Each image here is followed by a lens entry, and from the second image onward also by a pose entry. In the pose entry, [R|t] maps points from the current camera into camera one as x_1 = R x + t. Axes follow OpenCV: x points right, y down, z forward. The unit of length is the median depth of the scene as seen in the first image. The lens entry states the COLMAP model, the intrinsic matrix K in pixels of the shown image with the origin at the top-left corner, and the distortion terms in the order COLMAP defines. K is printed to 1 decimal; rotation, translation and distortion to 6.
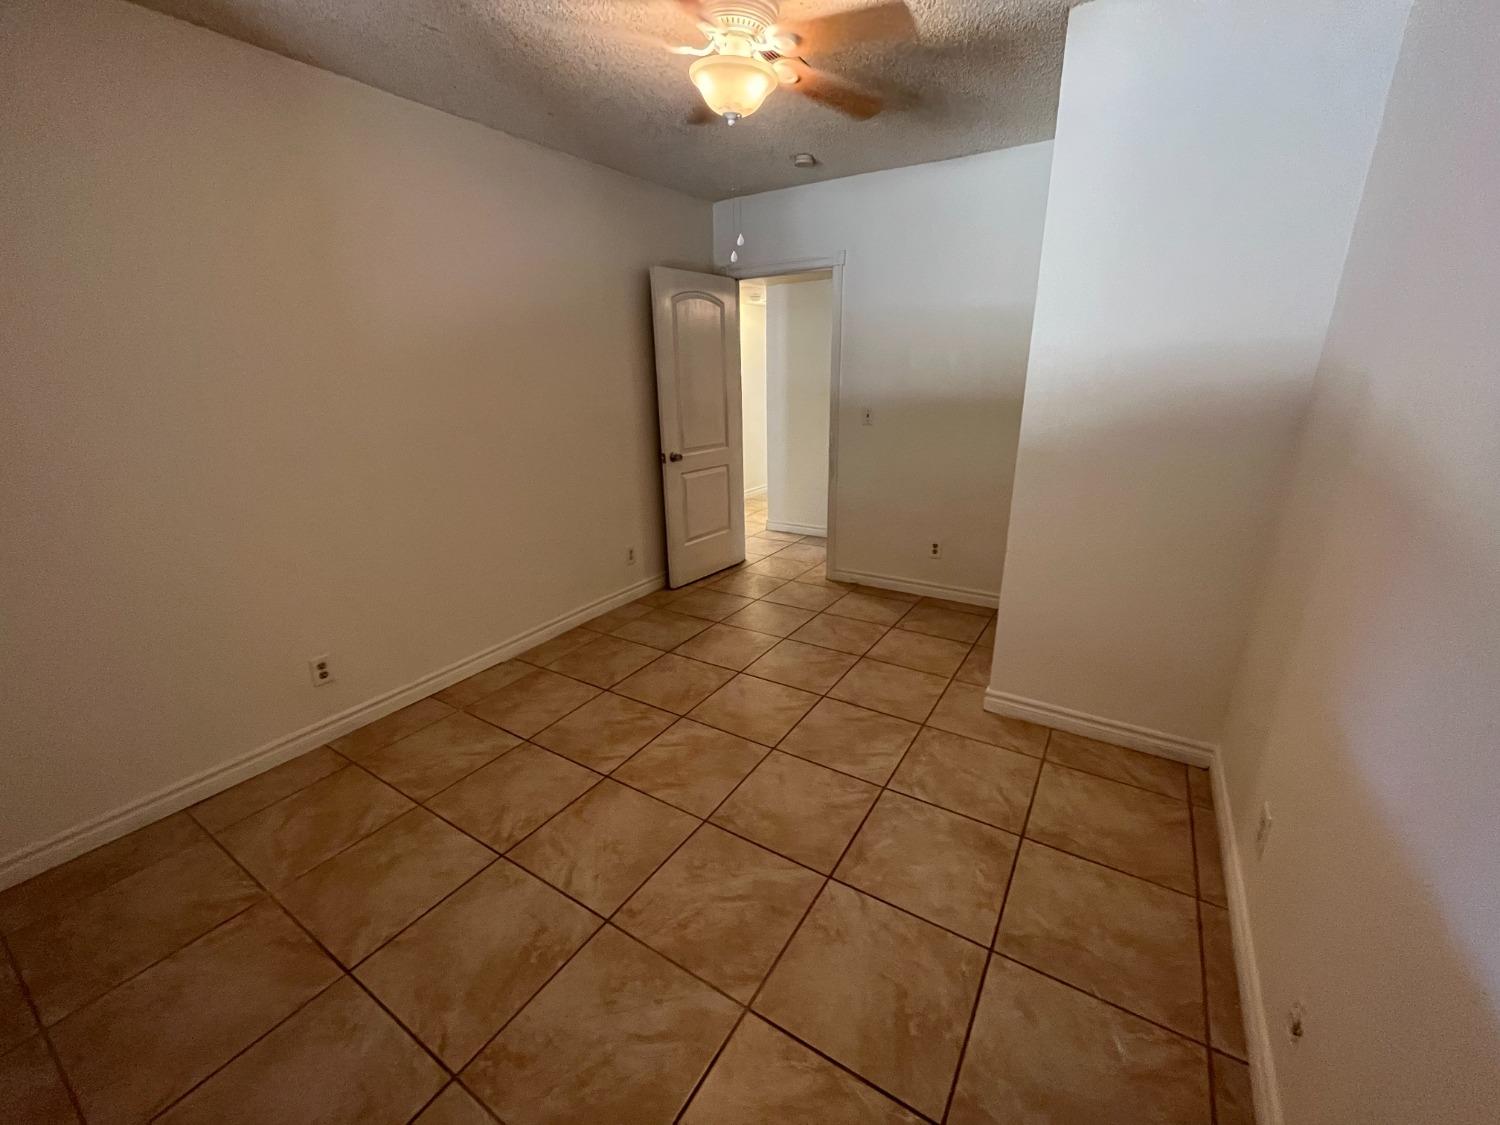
lens RADIAL K [[604.5, 0, 751.3], [0, 604.5, 562.7], [0, 0, 1]] dist [0.000020, -0.001004]
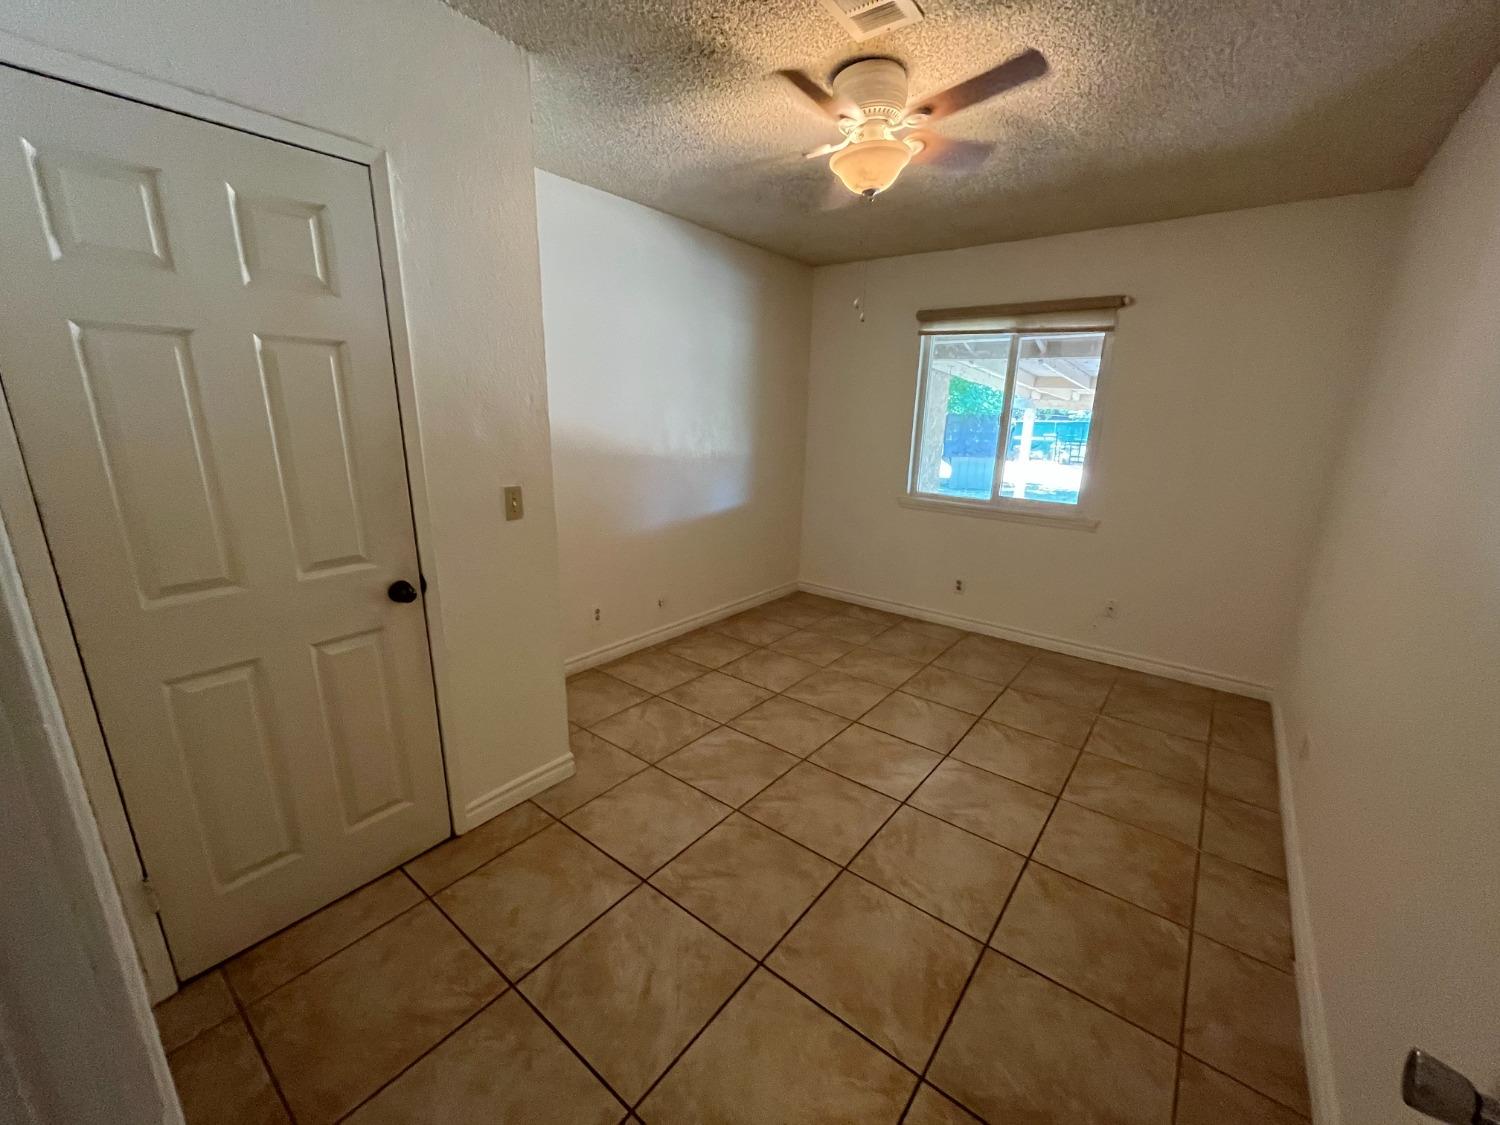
lens RADIAL K [[604.5, 0, 743.9], [0, 604.5, 567.8], [0, 0, 1]] dist [0.000020, -0.001004]
pose [[-0.993284, -0.041488, 0.108007, 0.046657], [0.022553, 0.846170, 0.532436, -0.633334], [-0.113482, 0.531296, -0.839551, 1.949238]]
